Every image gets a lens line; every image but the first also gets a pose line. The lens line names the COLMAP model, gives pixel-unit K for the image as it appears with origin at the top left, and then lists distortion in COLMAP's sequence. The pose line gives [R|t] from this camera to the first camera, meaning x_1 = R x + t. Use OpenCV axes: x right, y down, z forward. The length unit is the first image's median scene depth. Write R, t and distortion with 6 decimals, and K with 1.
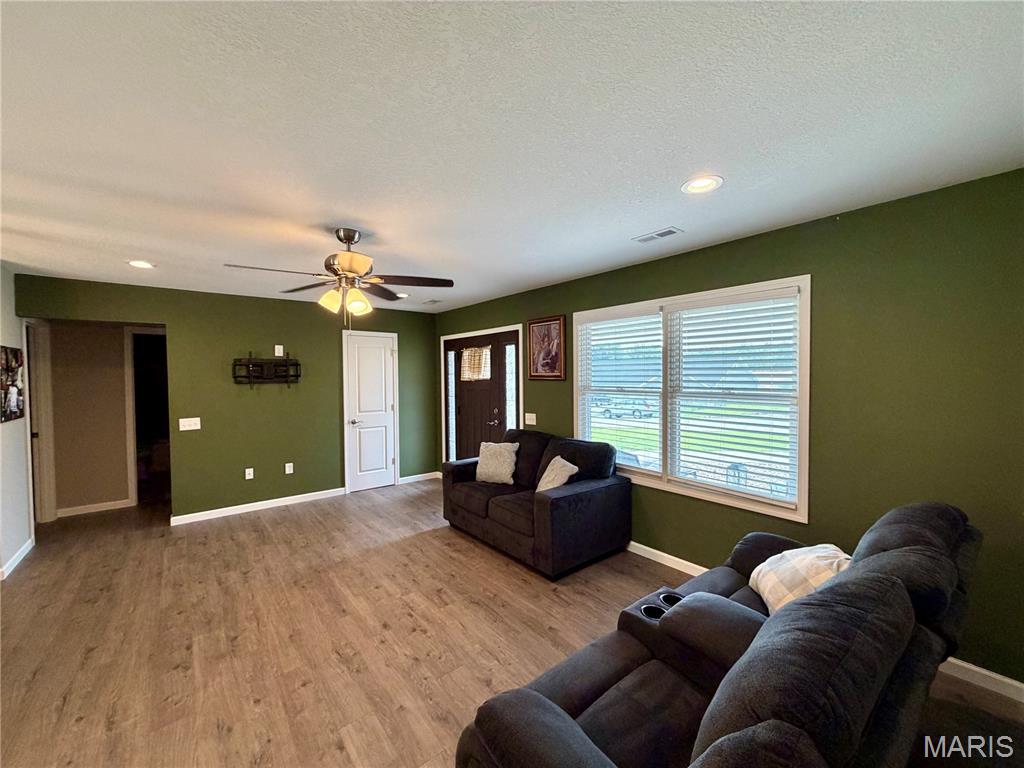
lens RADIAL K [[417.1, 0, 512.0], [0, 417.1, 384.0], [0, 0, 1]] dist [-0.001777, -0.000038]
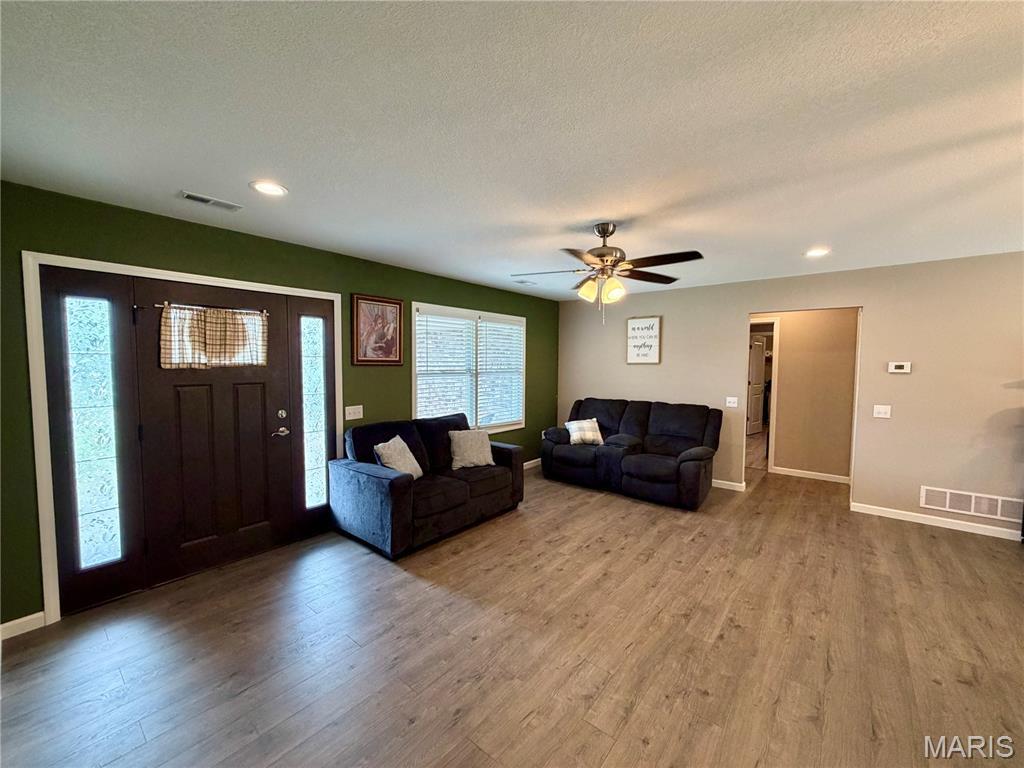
lens RADIAL K [[417.1, 0, 512.0], [0, 417.1, 384.0], [0, 0, 1]] dist [-0.001777, -0.000038]
pose [[-0.219204, -0.041606, 0.974792, -1.090811], [0.020923, 0.998660, 0.047329, -0.007647], [-0.975455, 0.030771, -0.218039, 1.143851]]
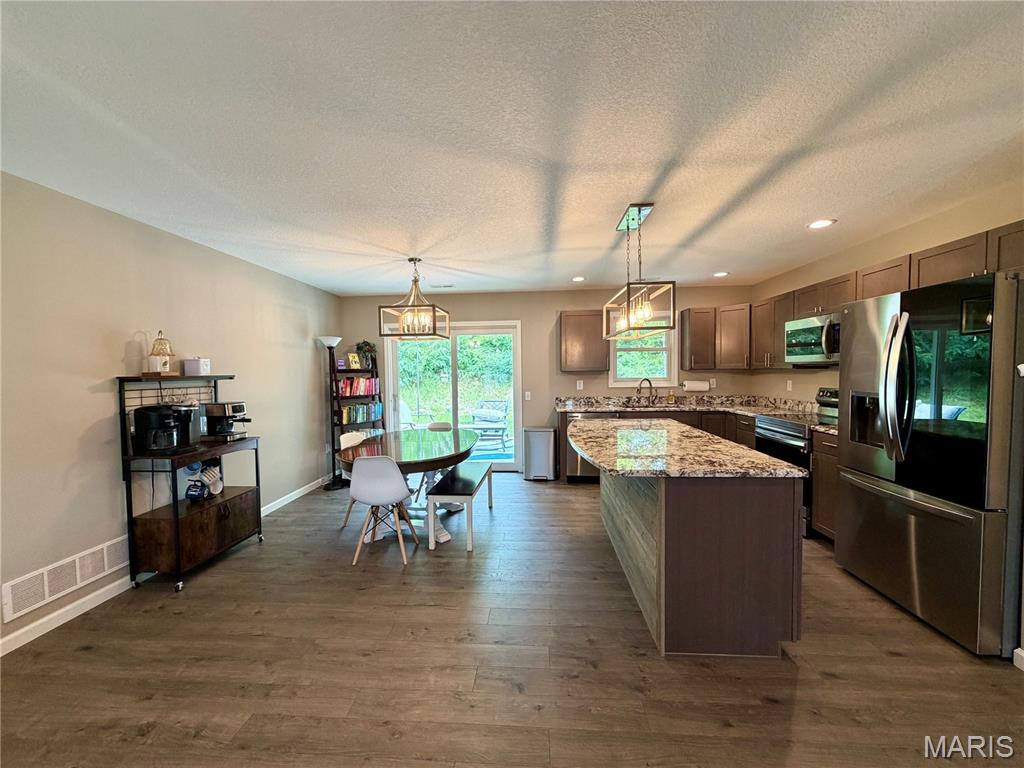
lens RADIAL K [[417.1, 0, 512.0], [0, 417.1, 384.0], [0, 0, 1]] dist [-0.001777, -0.000038]
pose [[-0.669223, 0.046650, -0.741596, -0.296477], [-0.001688, 0.997929, 0.064298, 0.015367], [0.743060, 0.044281, -0.667758, 0.756479]]
